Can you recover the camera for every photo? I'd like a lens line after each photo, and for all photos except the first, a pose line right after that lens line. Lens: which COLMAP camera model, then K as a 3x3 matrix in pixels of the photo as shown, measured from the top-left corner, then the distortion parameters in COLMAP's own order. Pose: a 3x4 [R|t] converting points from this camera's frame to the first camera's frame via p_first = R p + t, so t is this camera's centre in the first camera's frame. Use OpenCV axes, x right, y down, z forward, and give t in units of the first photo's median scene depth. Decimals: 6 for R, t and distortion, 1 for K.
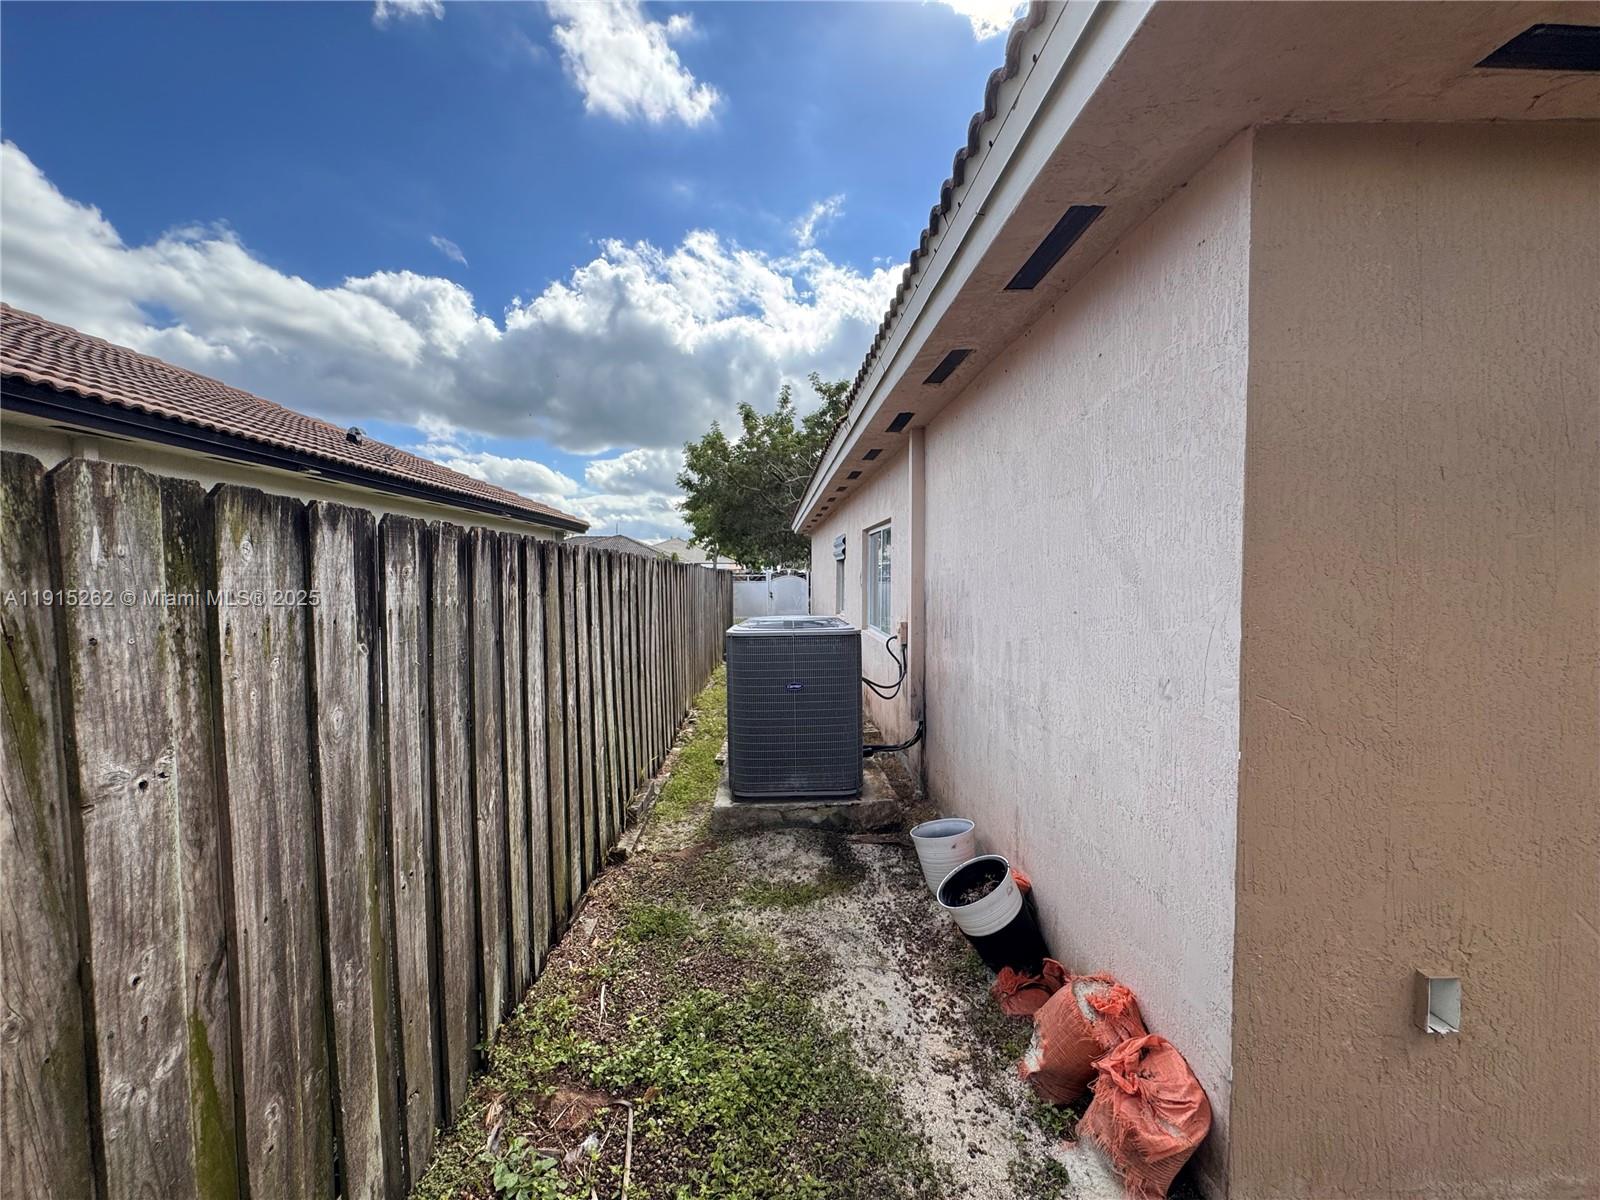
lens RADIAL K [[638.8, 0, 798.1], [0, 638.8, 600.1], [0, 0, 1]] dist [-0.002224, 0.000975]
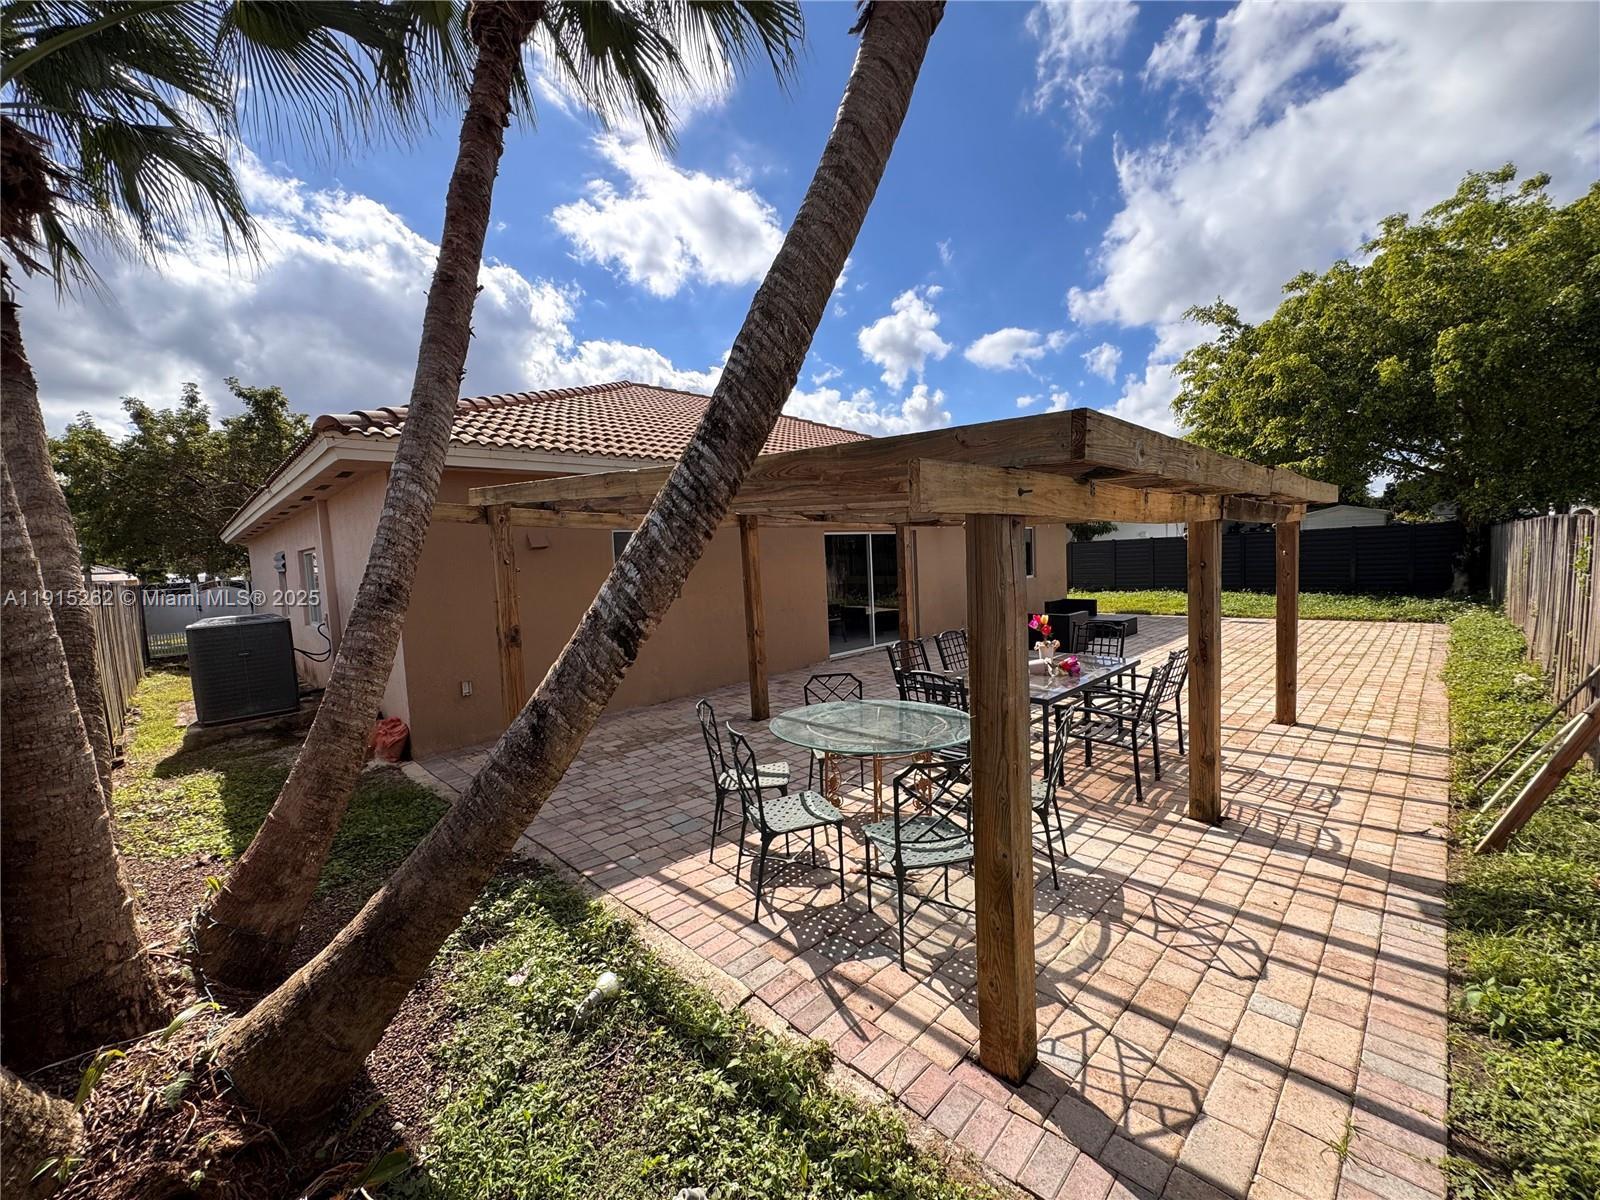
lens RADIAL K [[638.8, 0, 798.1], [0, 638.8, 600.1], [0, 0, 1]] dist [-0.002224, 0.000975]
pose [[0.744727, -0.085267, 0.661900, -0.004542], [0.074099, 0.996237, 0.044966, 0.003398], [-0.663243, 0.015558, 0.748242, -0.301186]]
